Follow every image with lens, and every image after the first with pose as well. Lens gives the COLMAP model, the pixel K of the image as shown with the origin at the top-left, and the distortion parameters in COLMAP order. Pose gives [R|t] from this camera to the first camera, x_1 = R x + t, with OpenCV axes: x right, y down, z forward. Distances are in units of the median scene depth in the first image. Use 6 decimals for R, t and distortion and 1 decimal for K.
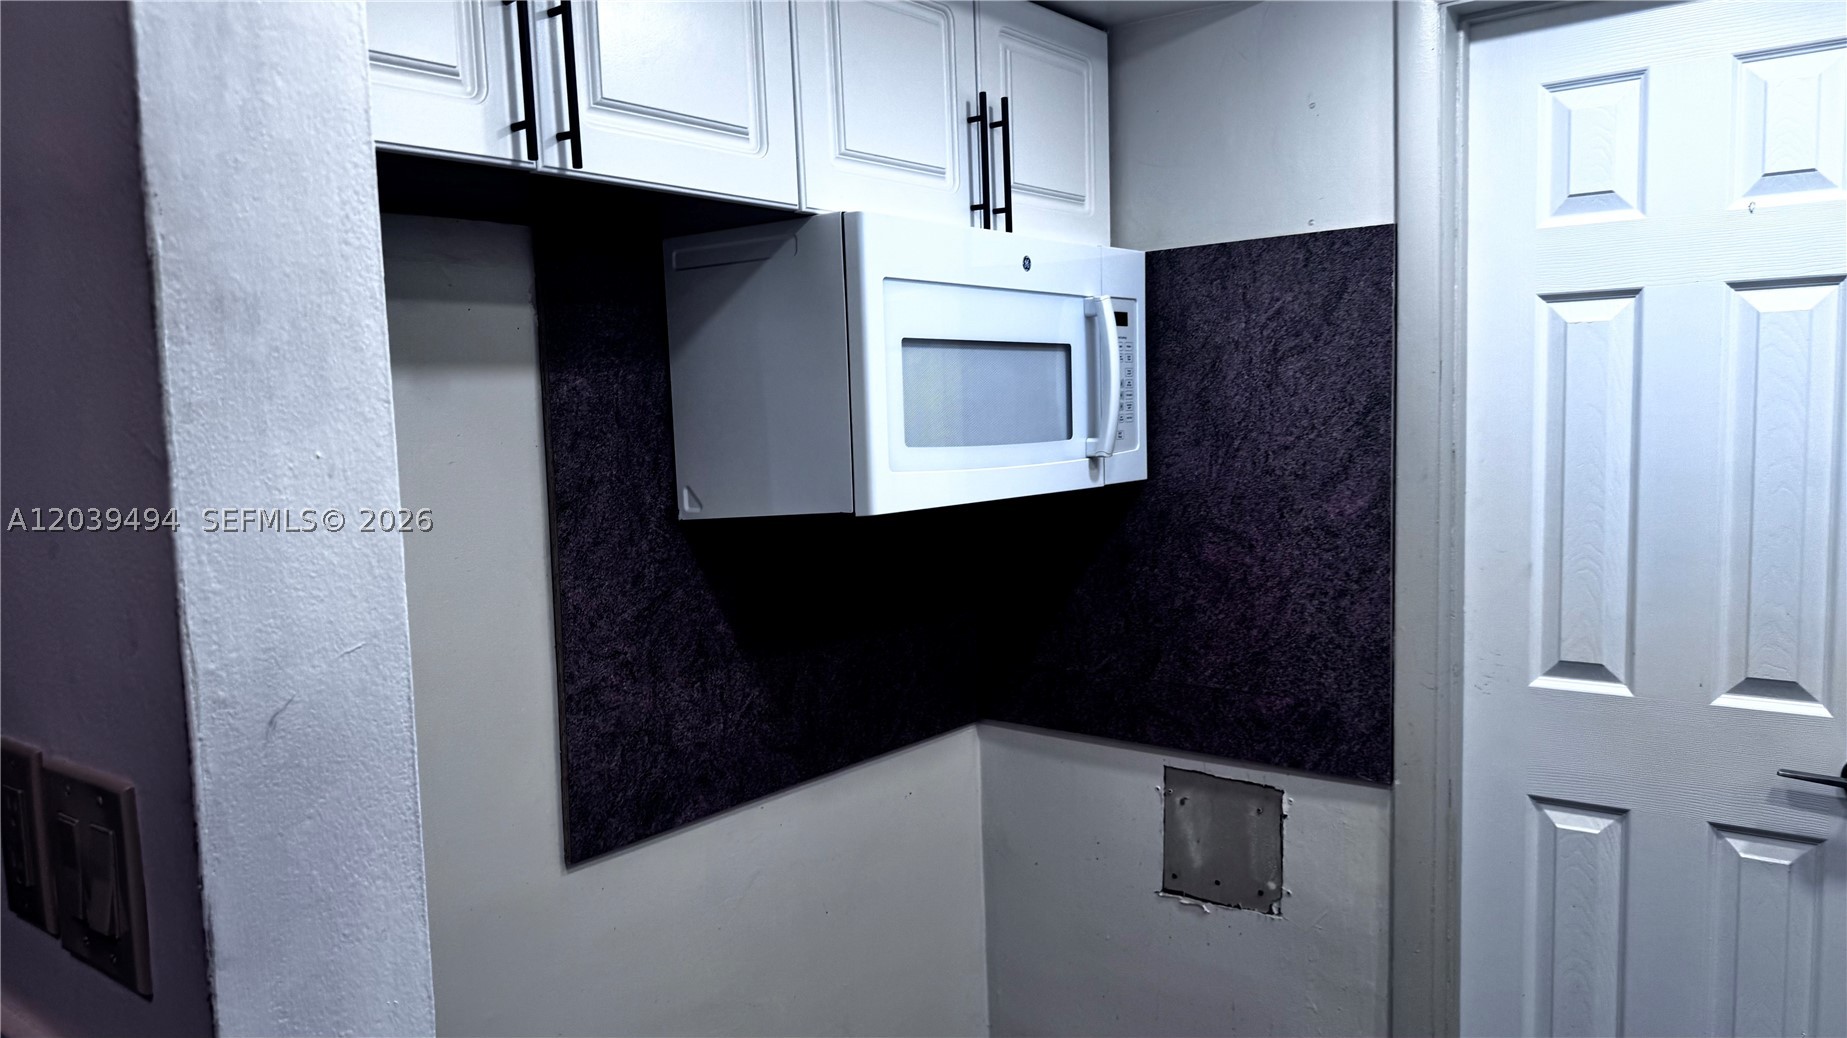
lens RADIAL K [[1310.9, 0, 913.1], [0, 1310.9, 525.9], [0, 0, 1]] dist [0.074800, -0.094201]
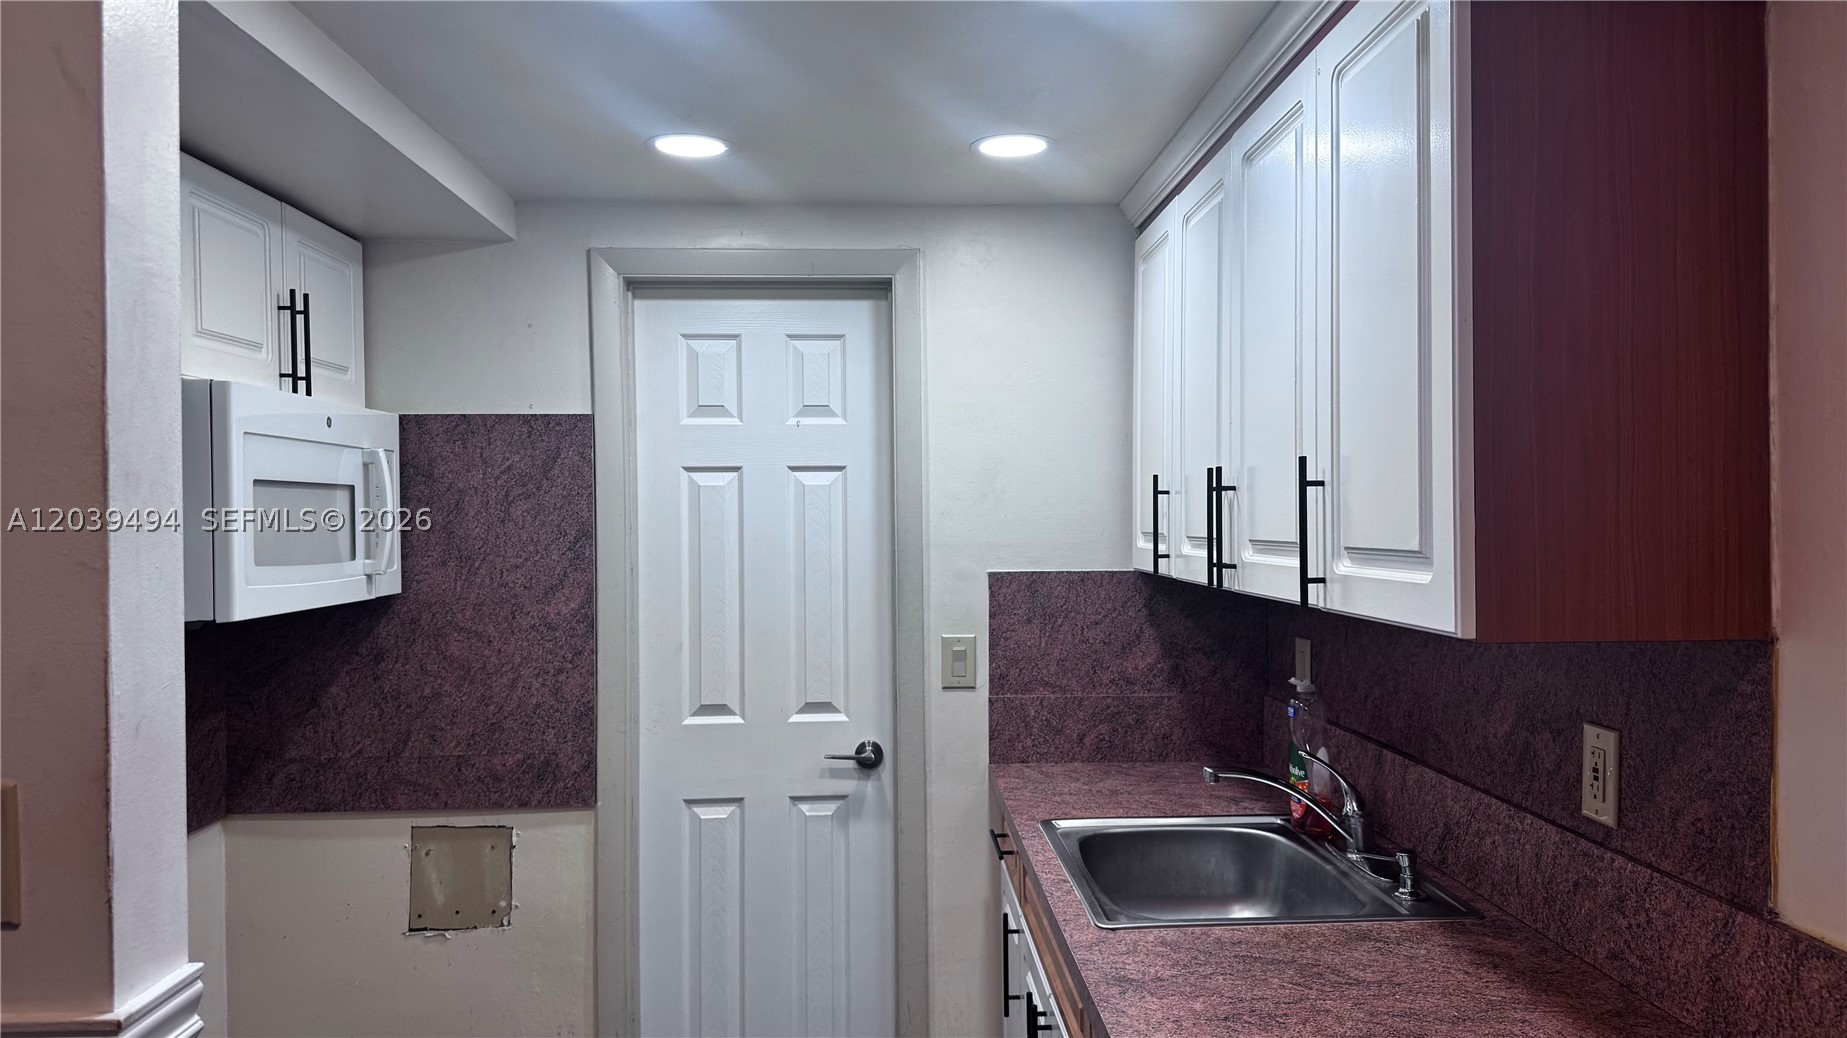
lens RADIAL K [[1310.9, 0, 913.1], [0, 1310.9, 525.9], [0, 0, 1]] dist [0.074800, -0.094201]
pose [[0.767084, 0.013873, 0.641396, -0.281641], [0.047740, 0.995760, -0.078633, 0.025603], [-0.639768, 0.090938, 0.763169, -0.309271]]
